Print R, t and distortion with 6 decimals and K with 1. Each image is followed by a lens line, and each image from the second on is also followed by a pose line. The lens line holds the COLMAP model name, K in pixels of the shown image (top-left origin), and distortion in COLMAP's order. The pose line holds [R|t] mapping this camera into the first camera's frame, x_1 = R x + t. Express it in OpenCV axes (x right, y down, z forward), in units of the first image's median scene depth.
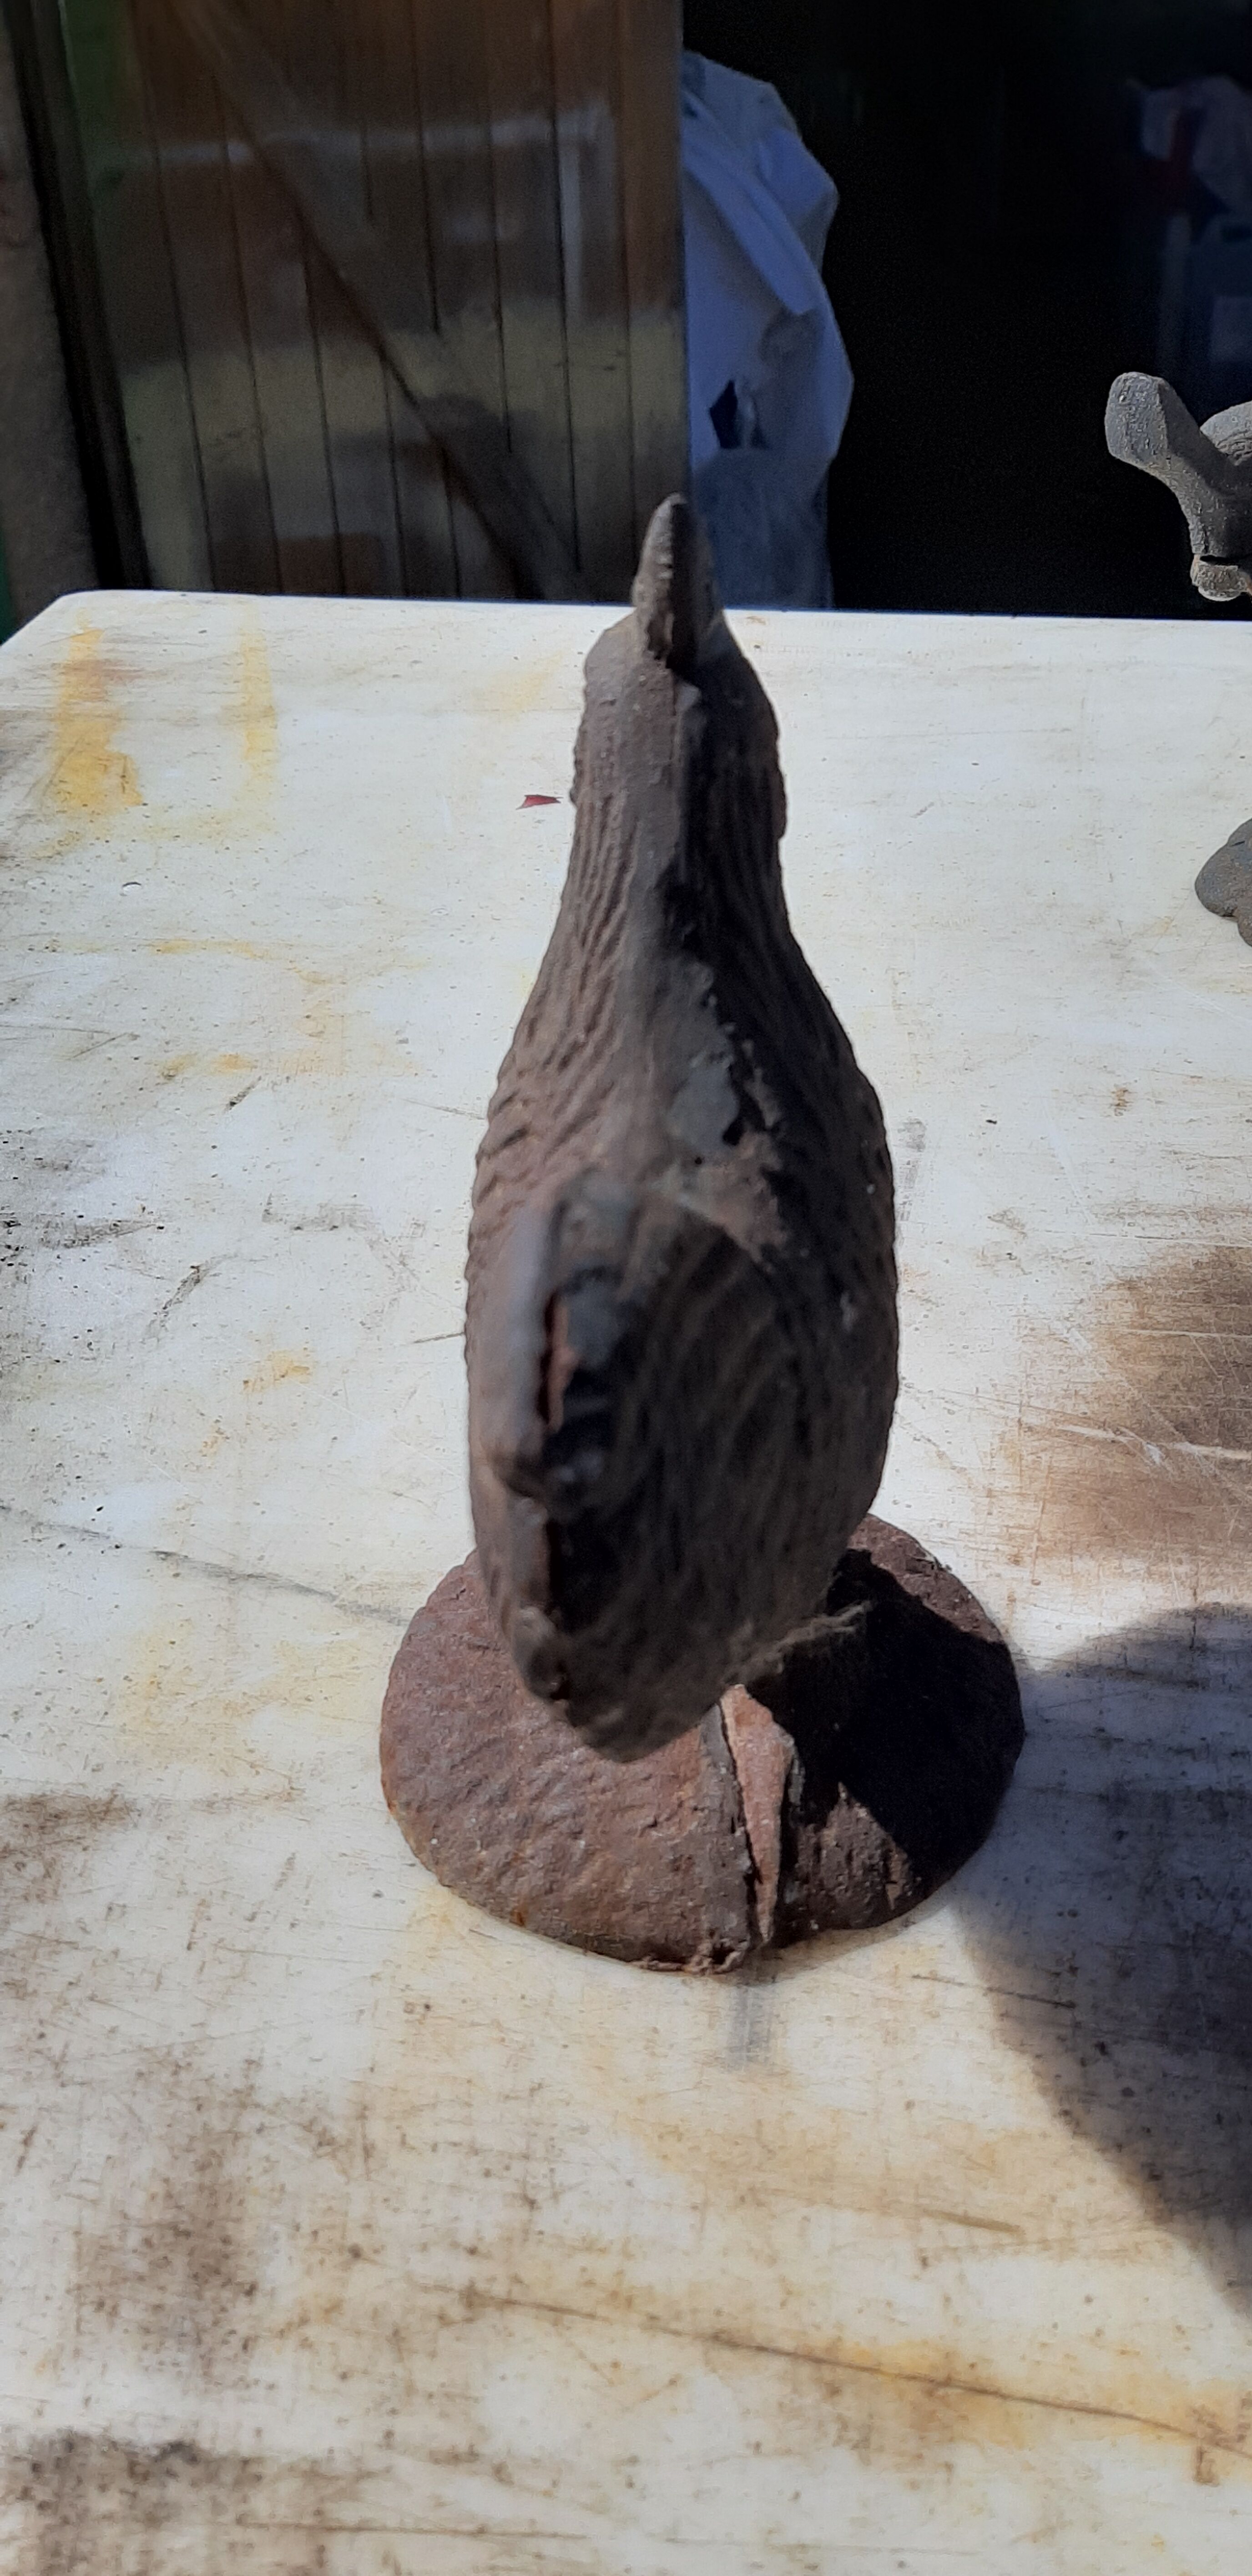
lens RADIAL K [[2062.9, 0, 670.1], [0, 2062.9, 1373.2], [0, 0, 1]] dist [0.075102, -0.168337]
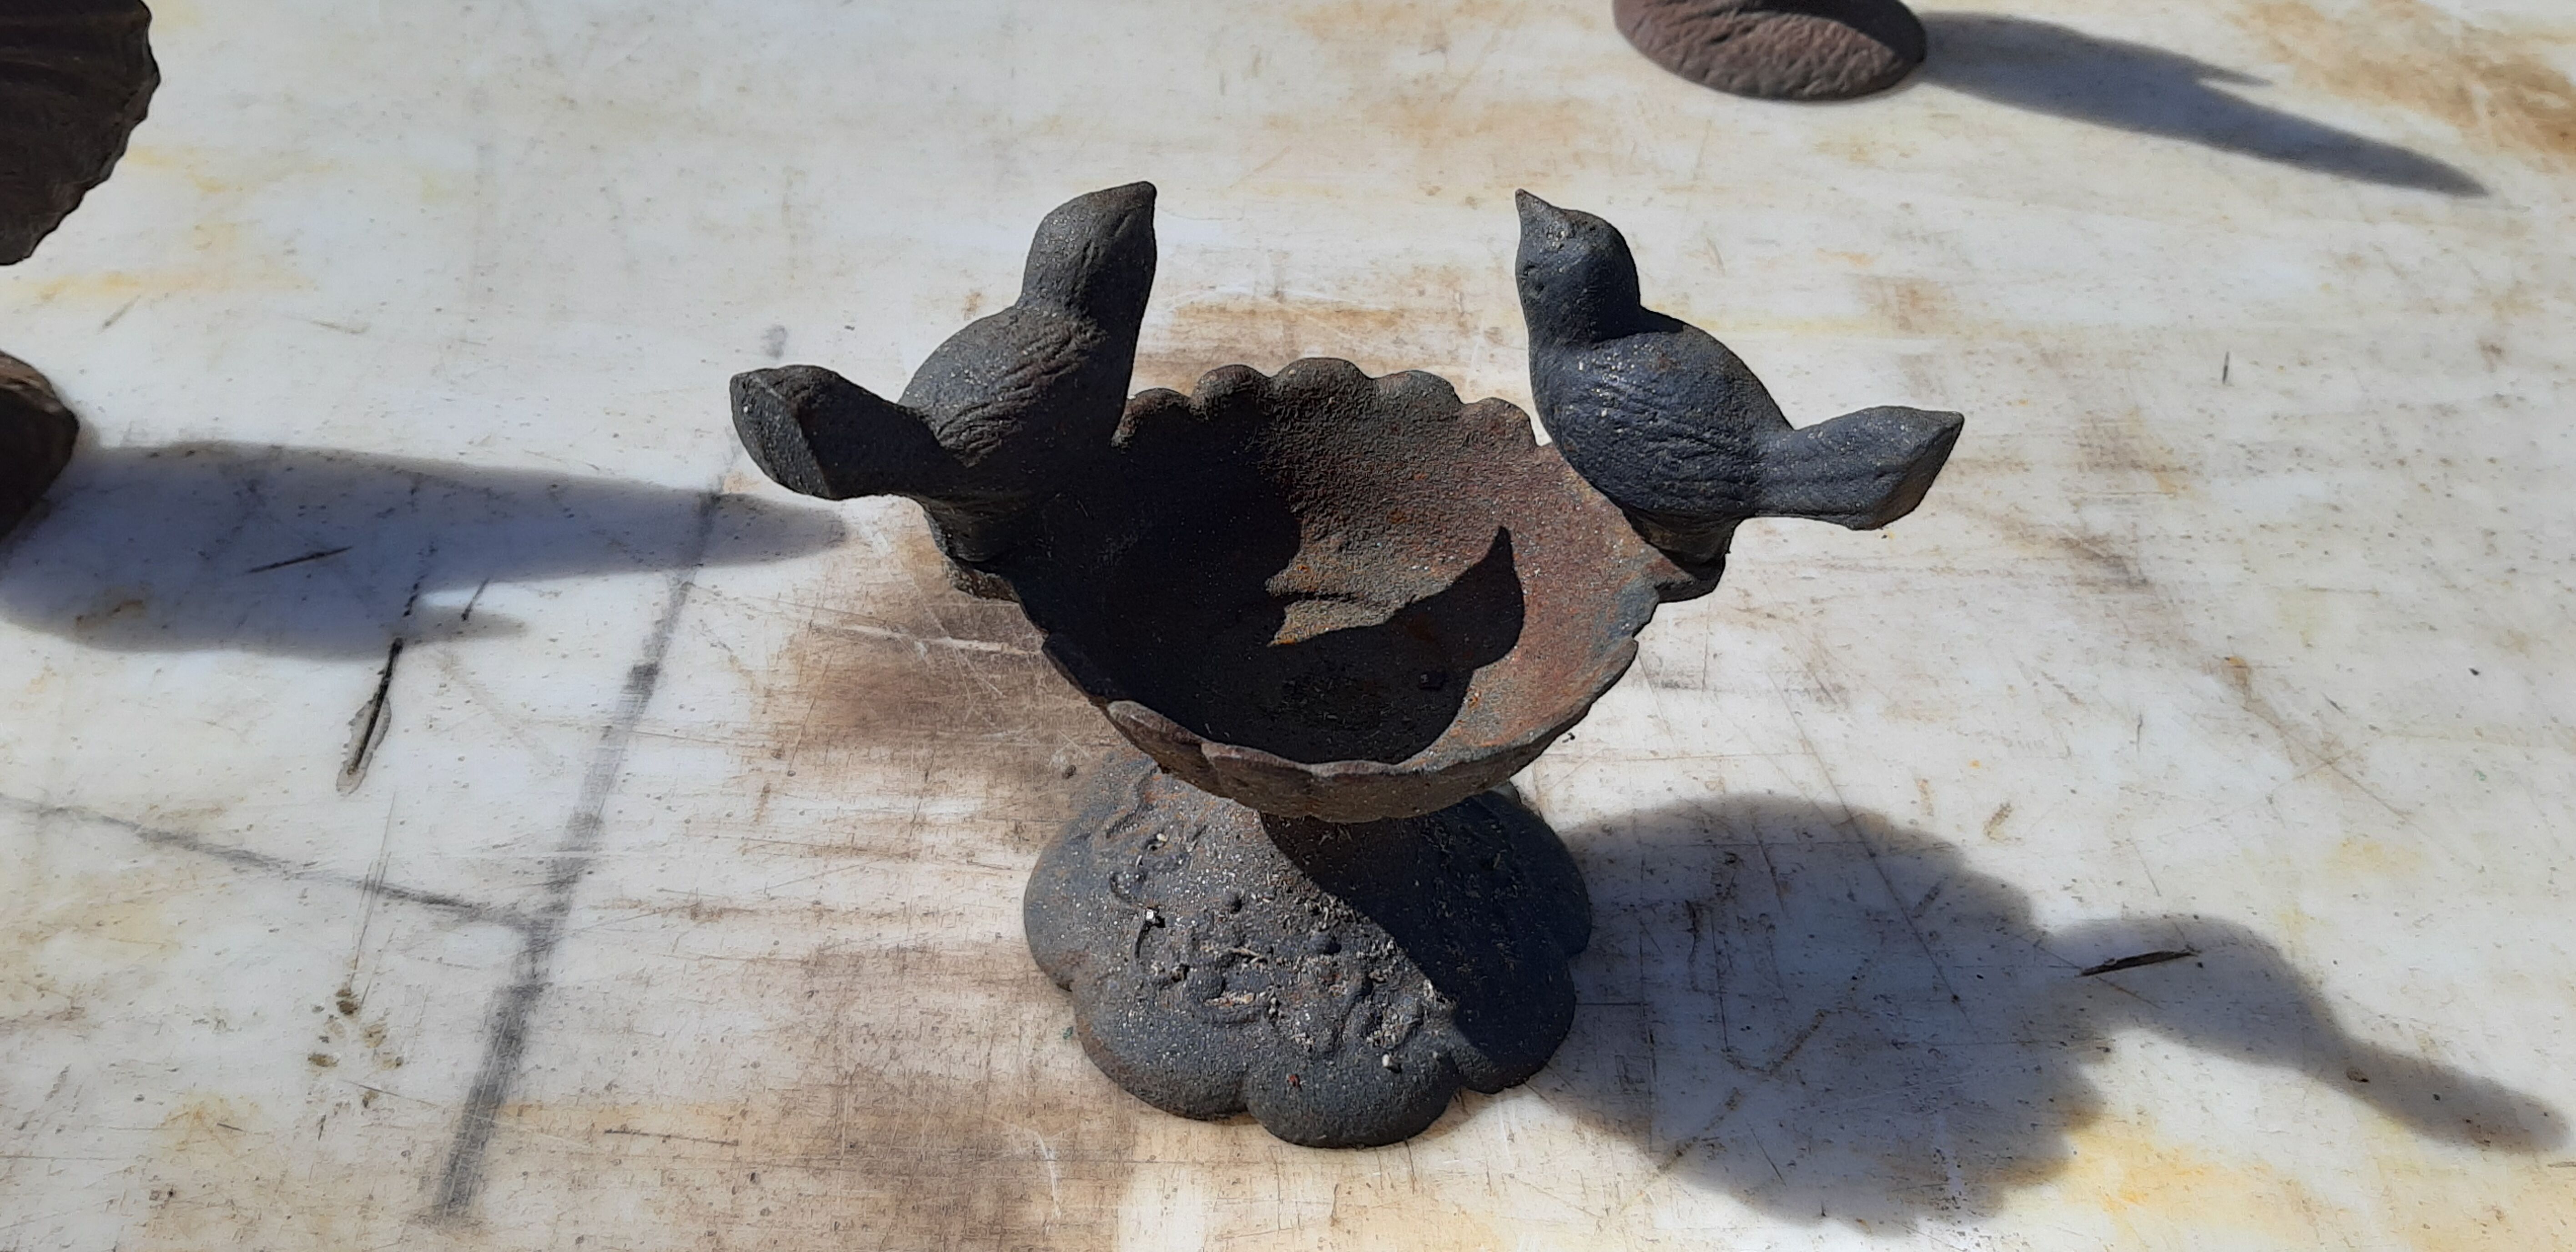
lens RADIAL K [[2062.9, 0, 1292.7], [0, 2062.9, 611.0], [0, 0, 1]] dist [0.075102, -0.168337]
pose [[0.984574, -0.047896, 0.168286, 0.219426], [0.033385, 0.995559, 0.088022, -0.068499], [-0.171755, -0.081045, 0.981800, -0.150341]]
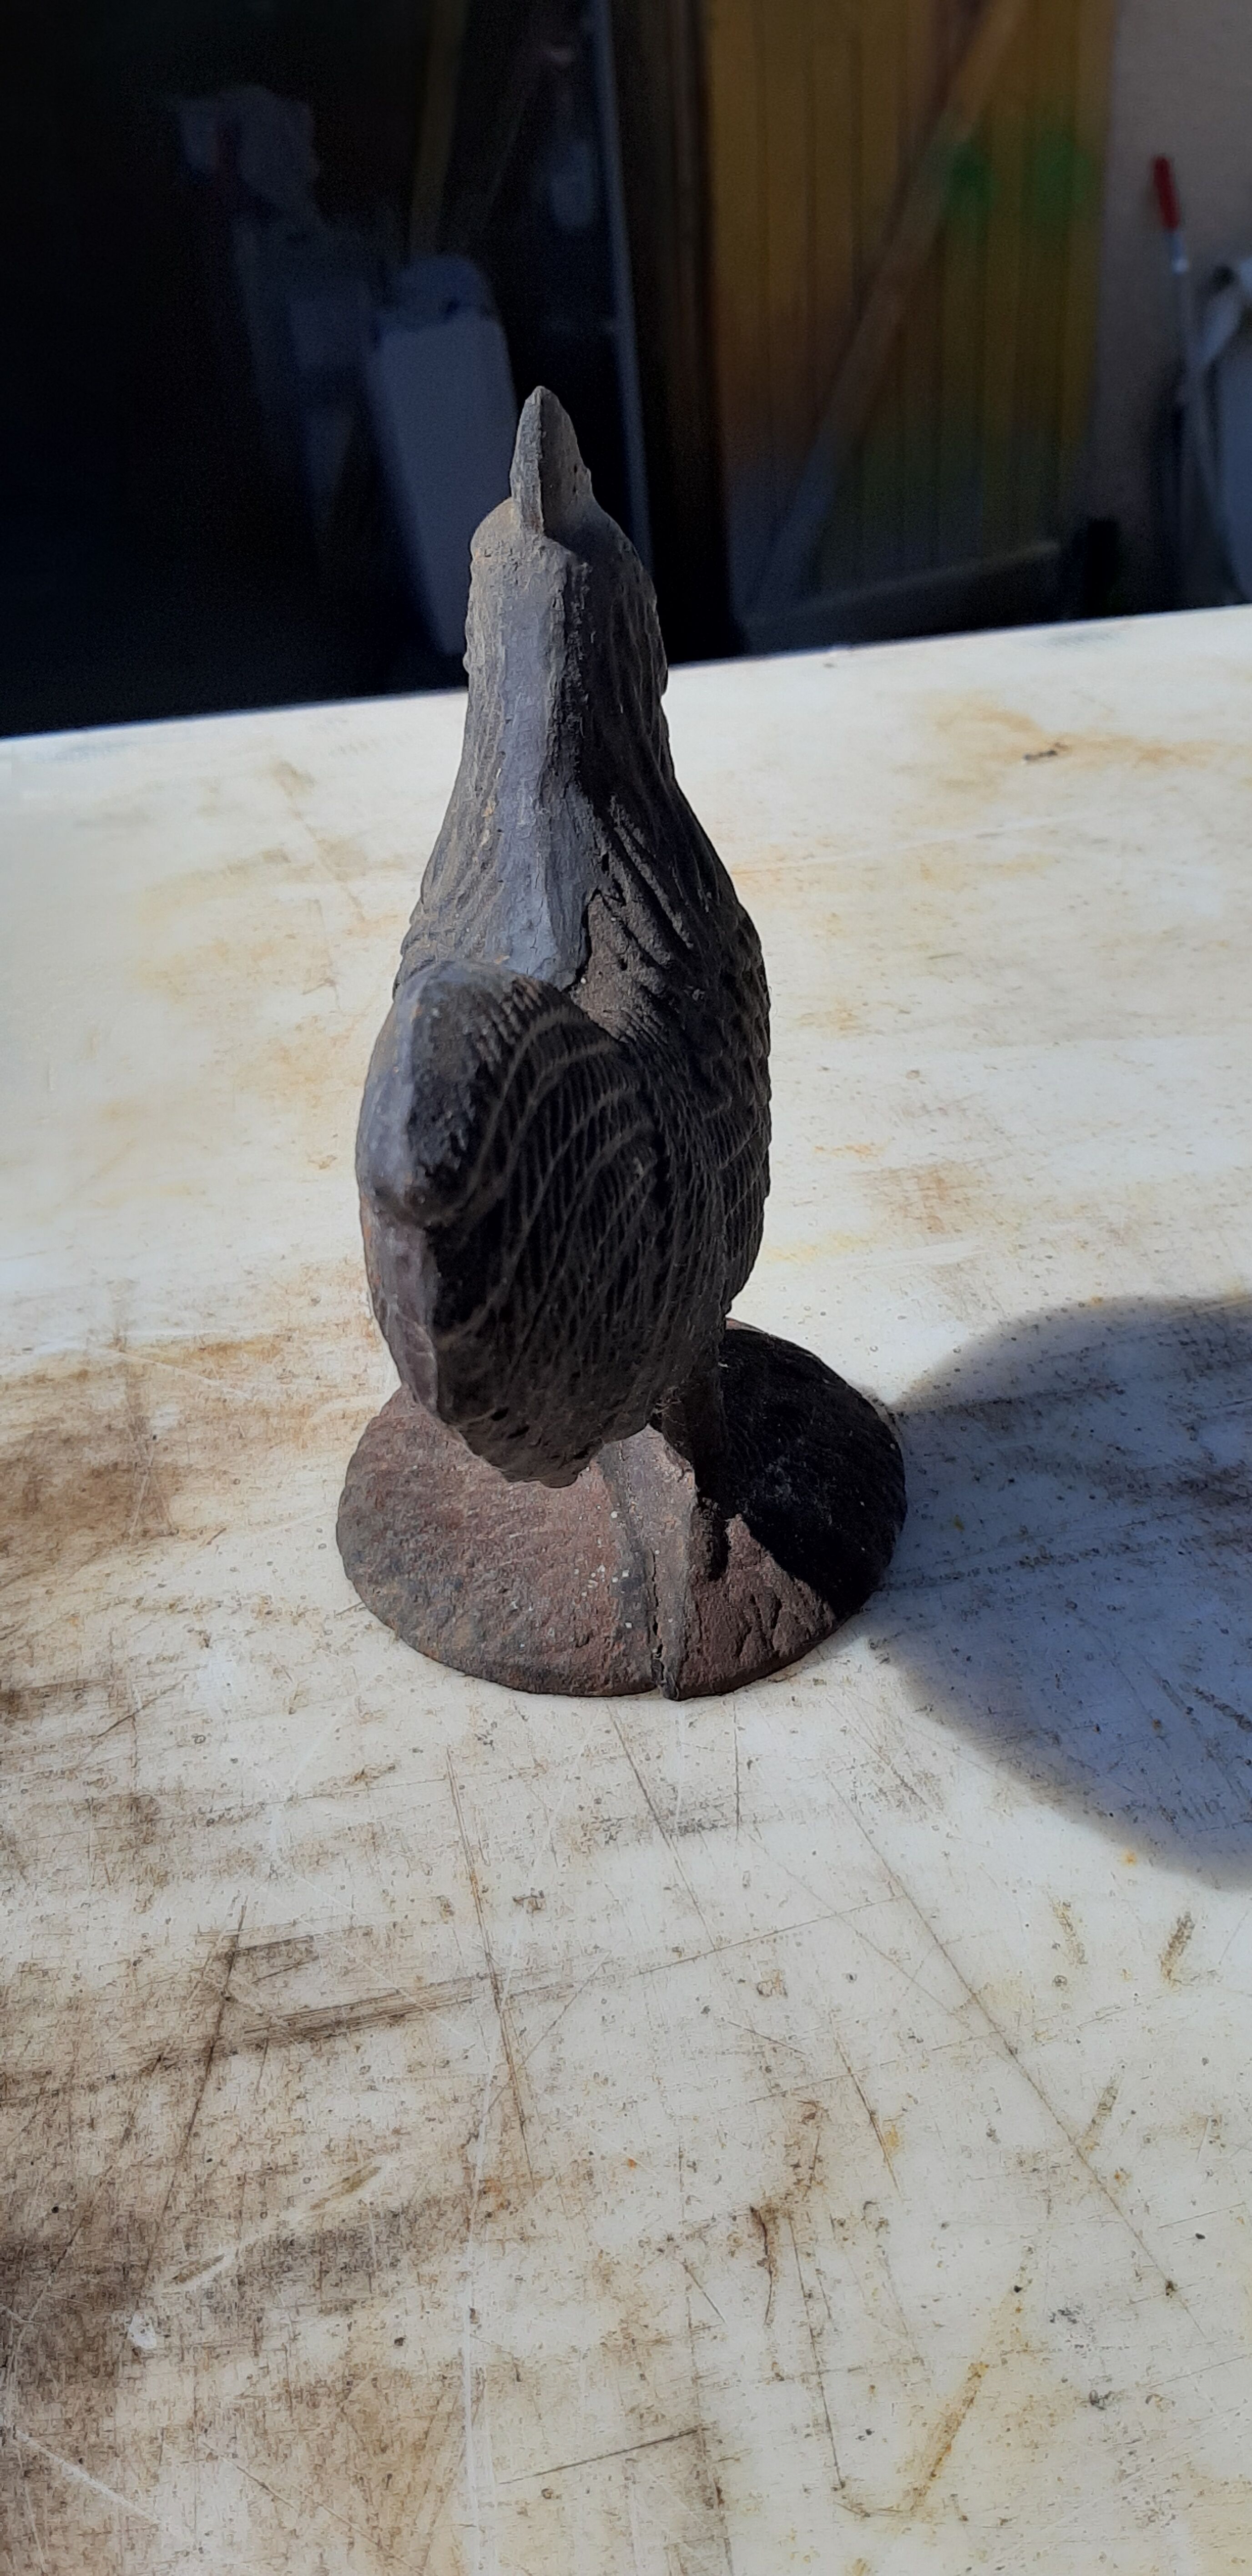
lens RADIAL K [[2062.9, 0, 664.6], [0, 2062.9, 1329.9], [0, 0, 1]] dist [0.075102, -0.168337]
pose [[0.938159, -0.220791, 0.266664, 0.420046], [0.224864, 0.974266, 0.015567, -0.115788], [-0.263239, 0.045359, 0.963664, 0.139047]]
